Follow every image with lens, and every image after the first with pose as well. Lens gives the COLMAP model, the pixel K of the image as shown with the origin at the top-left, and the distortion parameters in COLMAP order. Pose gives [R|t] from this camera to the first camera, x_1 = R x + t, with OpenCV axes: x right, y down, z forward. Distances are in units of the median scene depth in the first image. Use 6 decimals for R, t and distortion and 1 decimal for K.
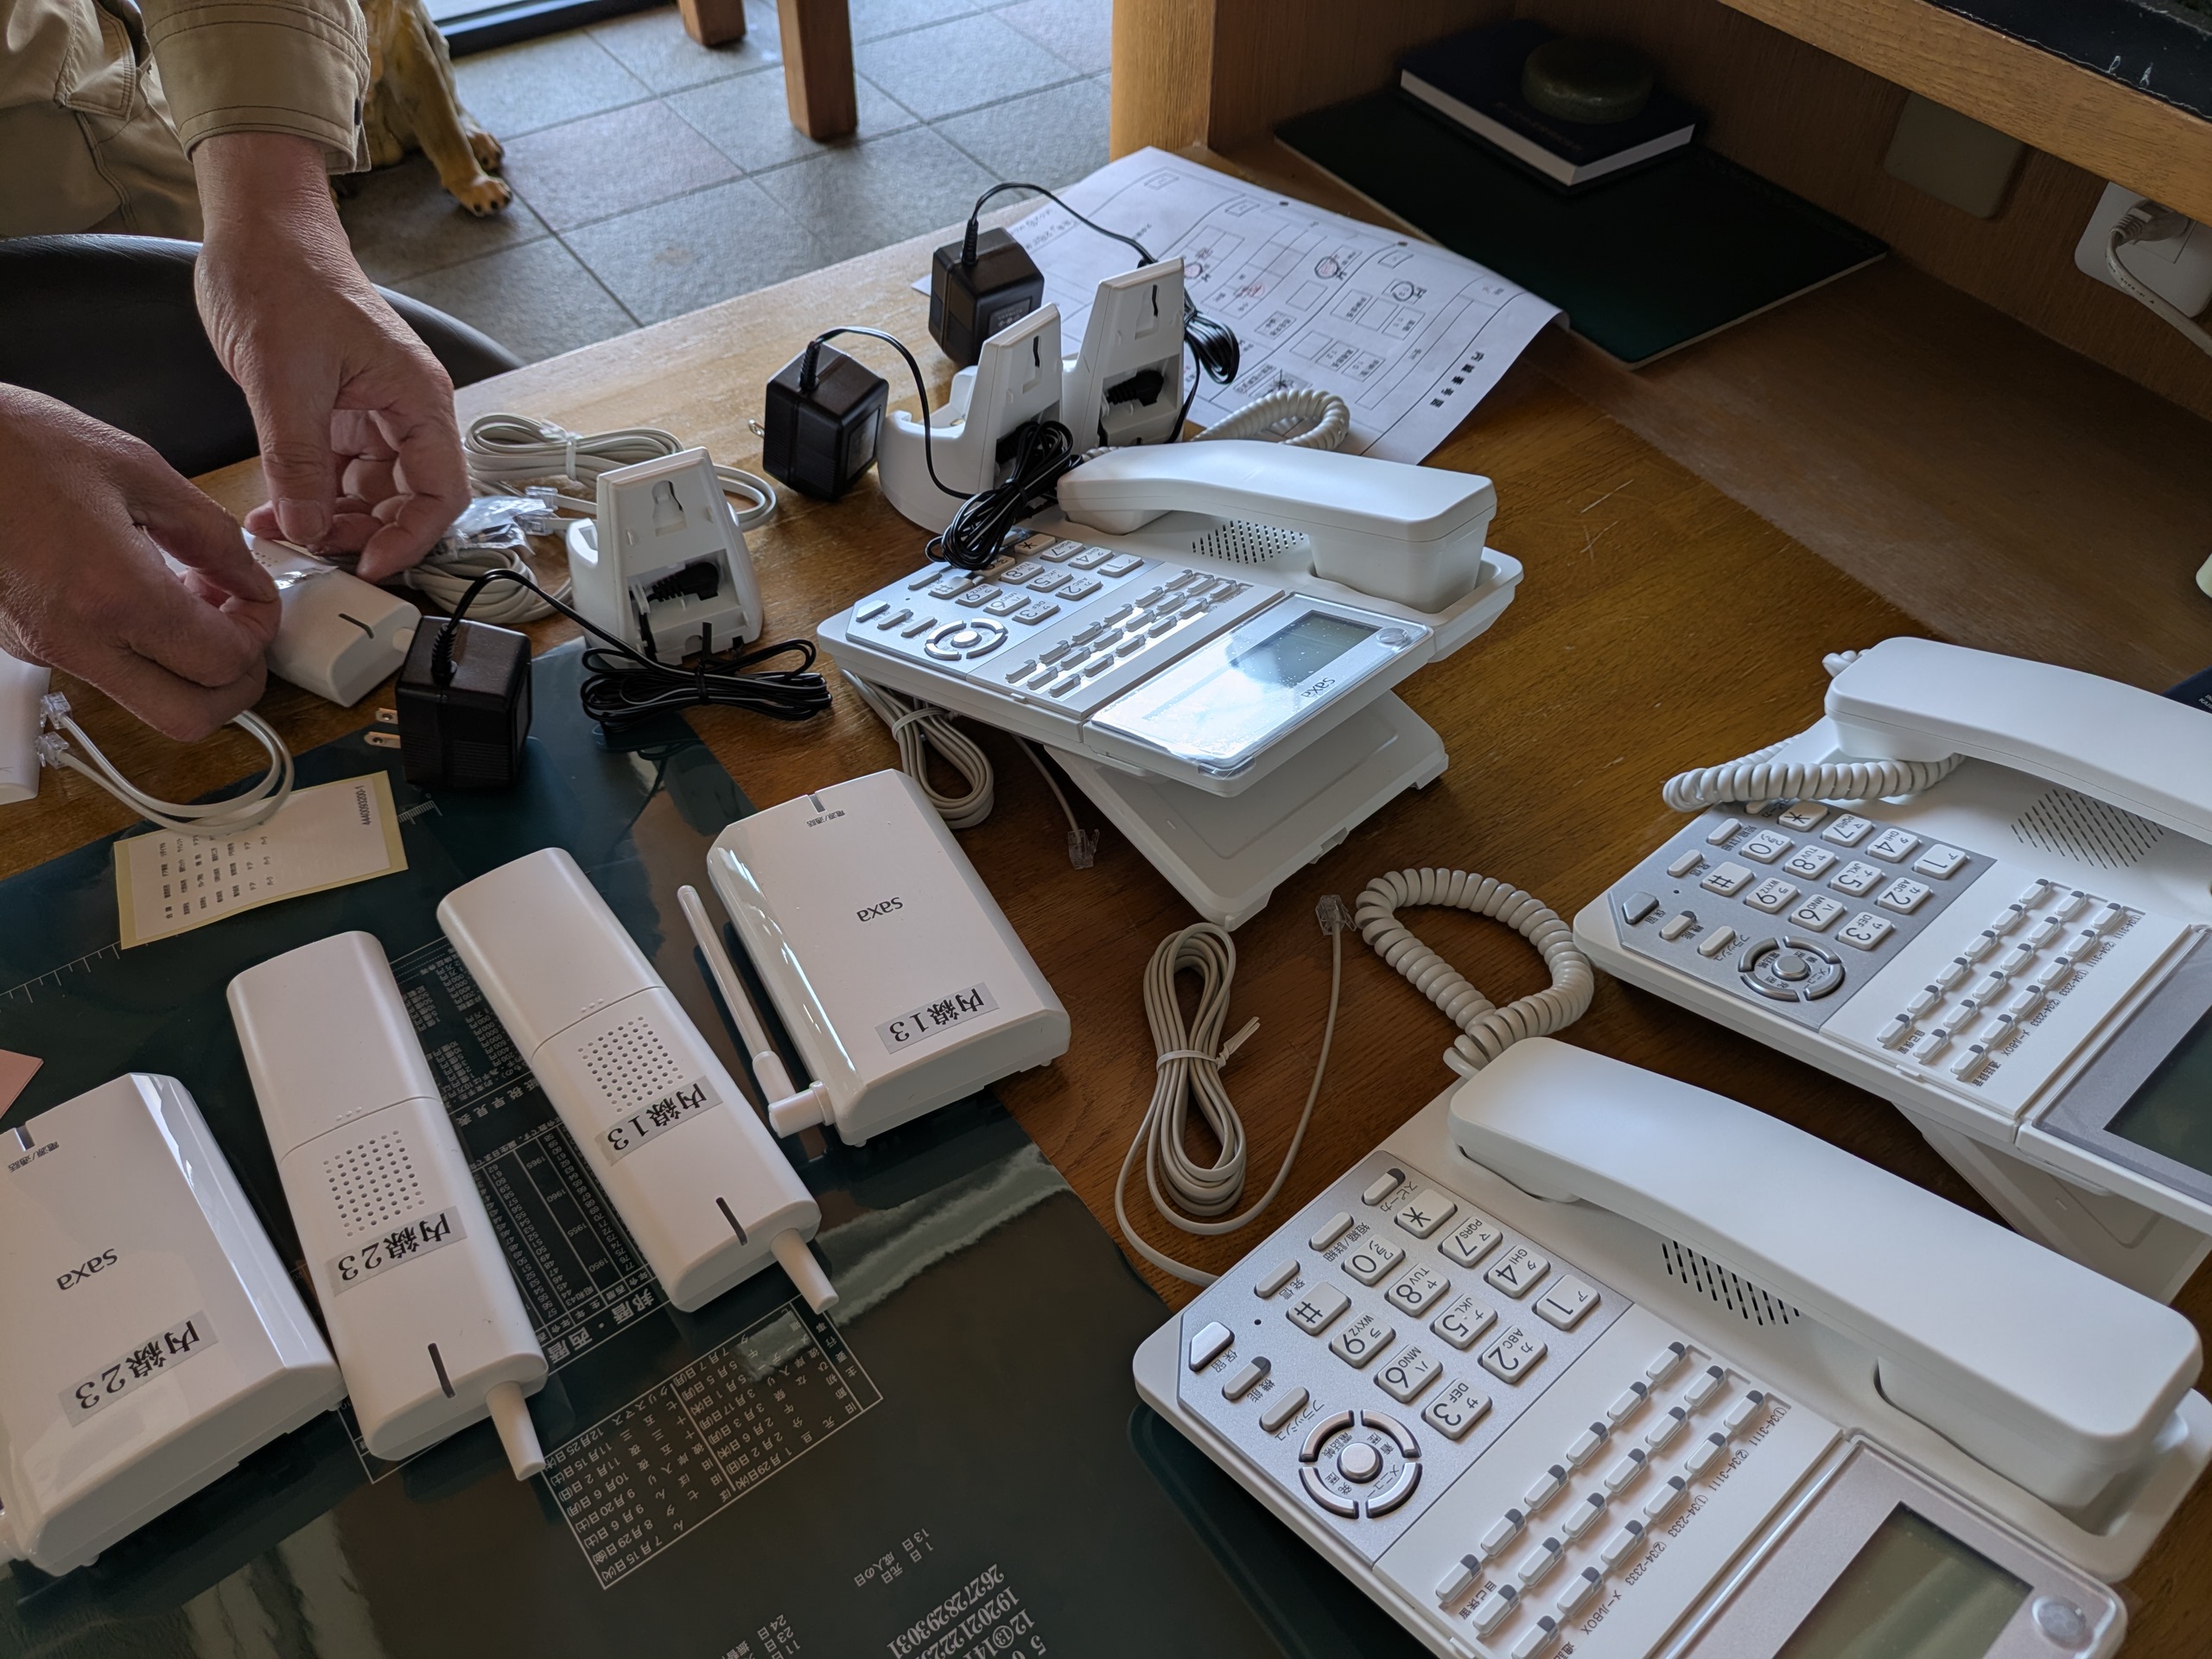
lens RADIAL K [[1654.6, 0, 1107.8], [0, 1654.6, 827.9], [0, 0, 1]] dist [0.024614, -0.041109]
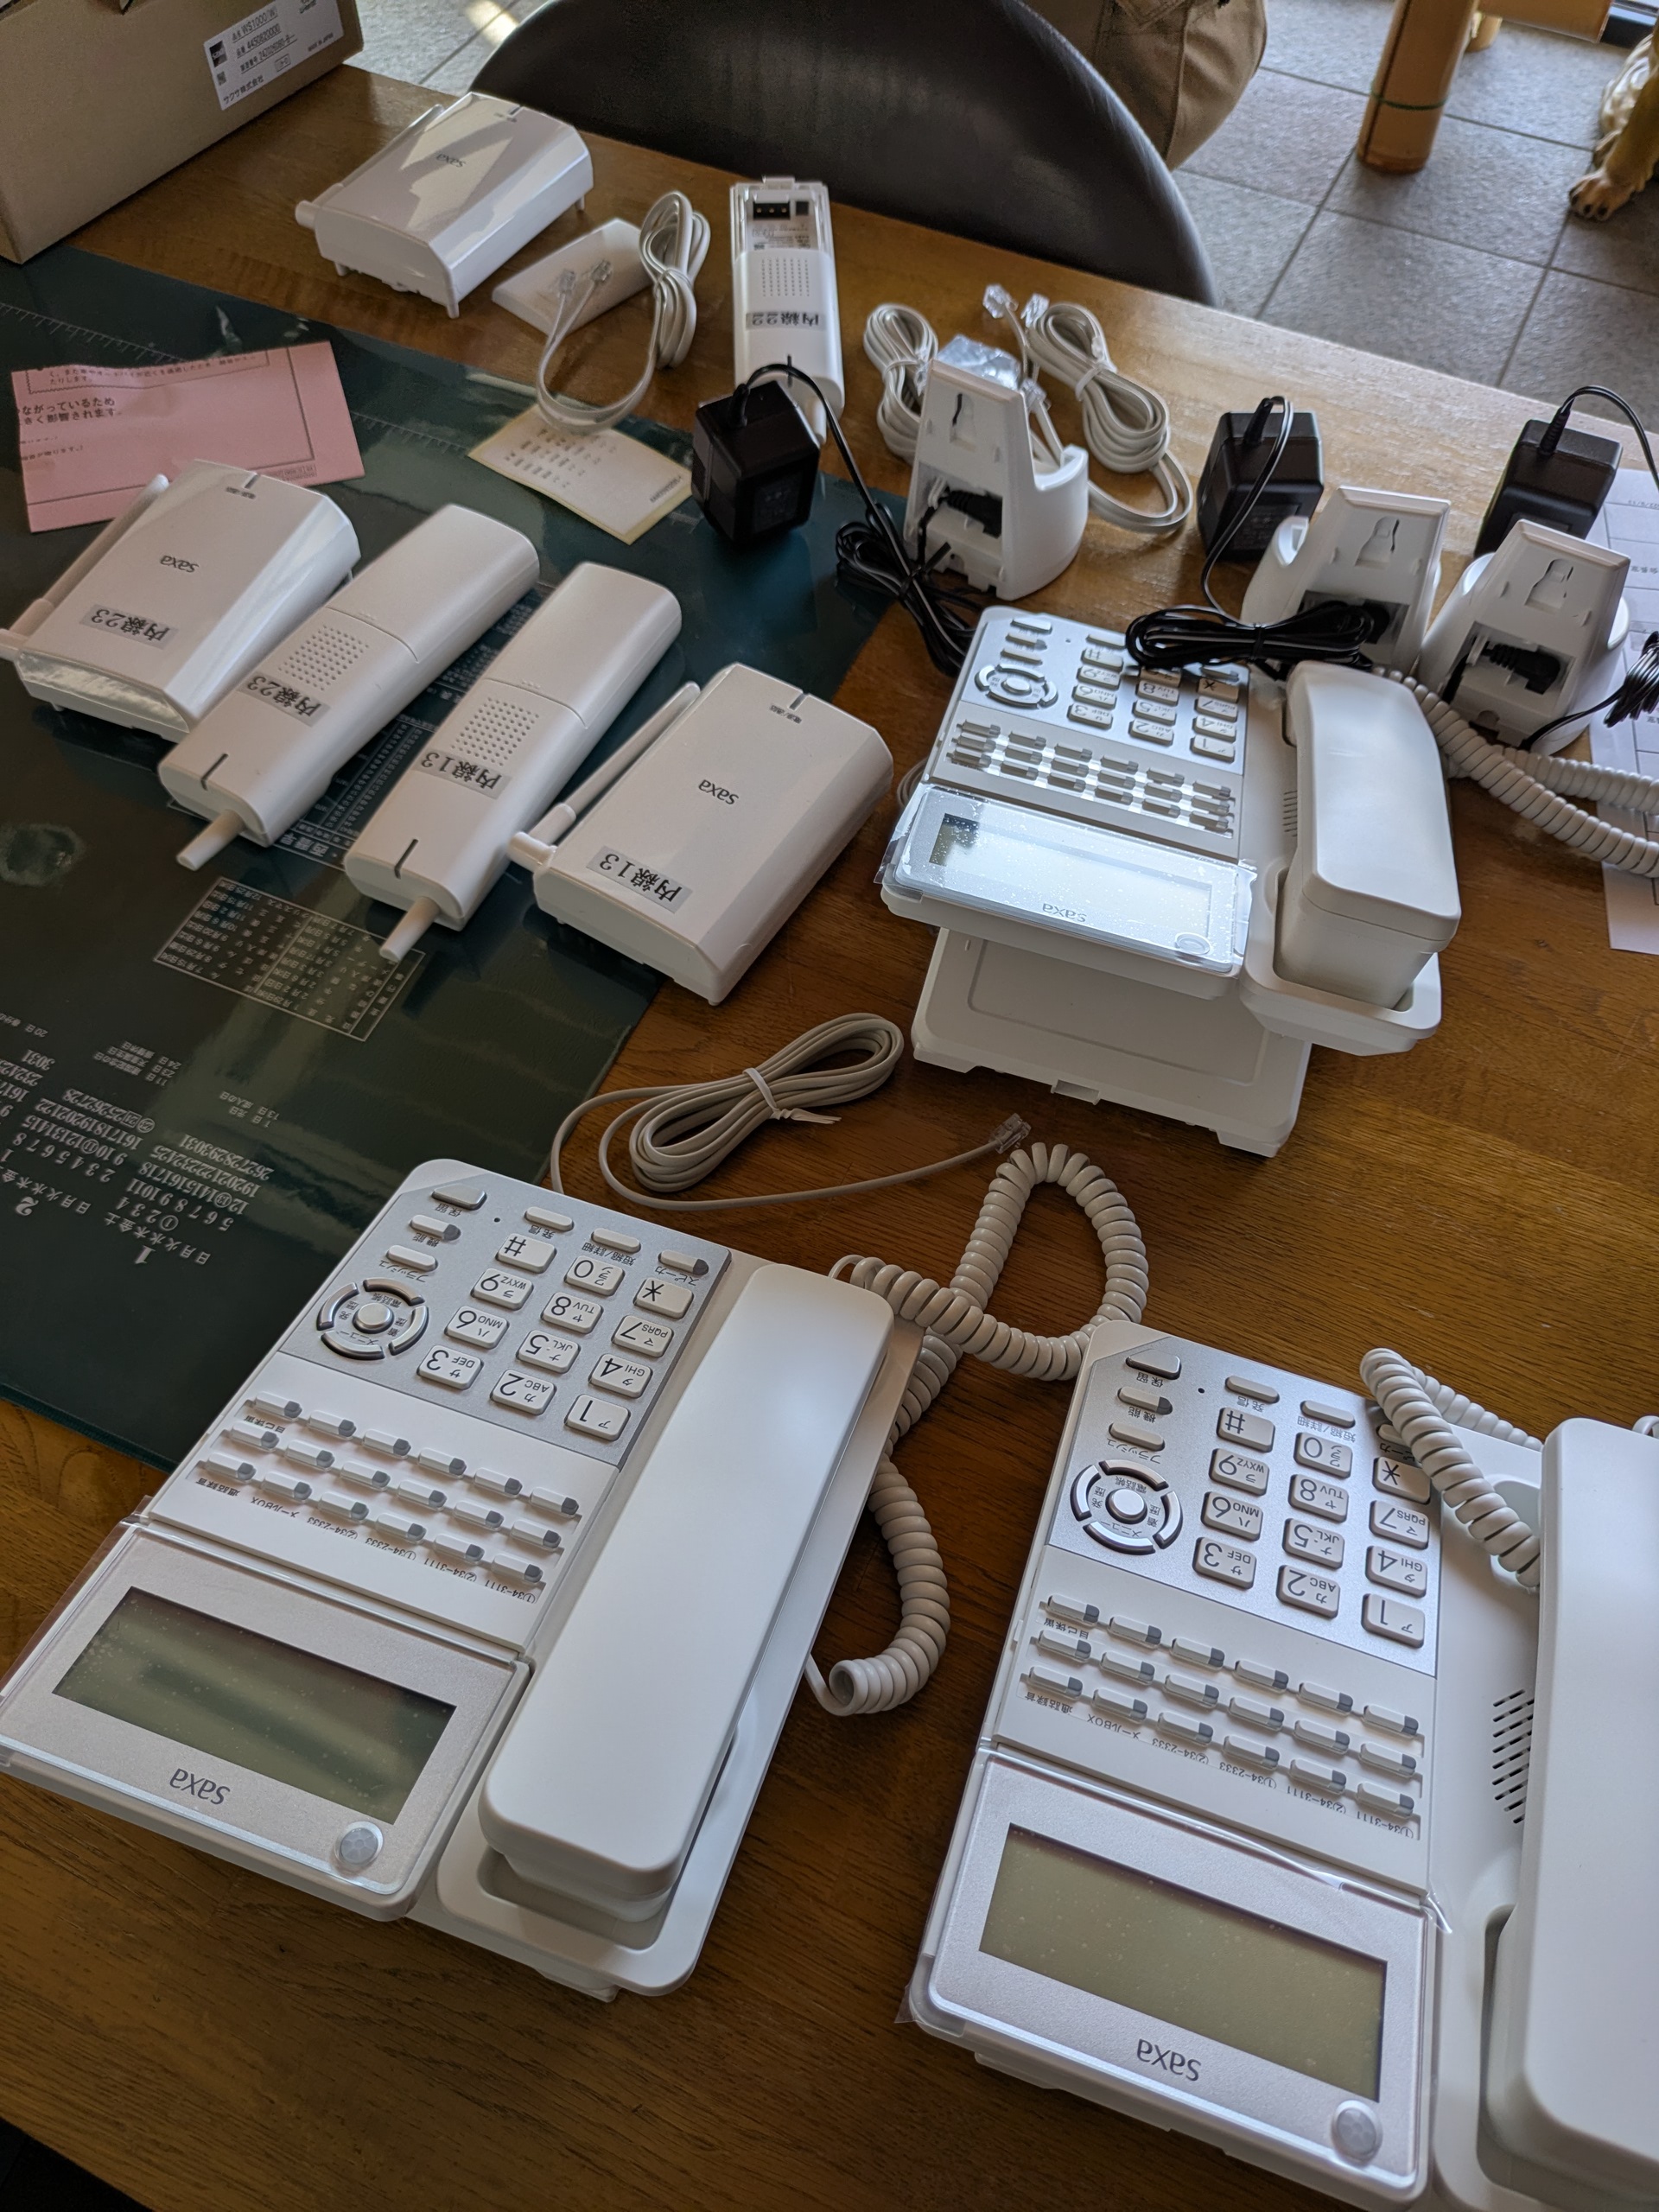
lens RADIAL K [[1654.6, 0, 817.5], [0, 1654.6, 1092.2], [0, 0, 1]] dist [0.024614, -0.041109]
pose [[0.498146, 0.728427, -0.470367, 0.460063], [-0.659800, 0.670404, 0.339445, -0.192720], [0.562597, 0.141255, 0.814575, 0.146638]]
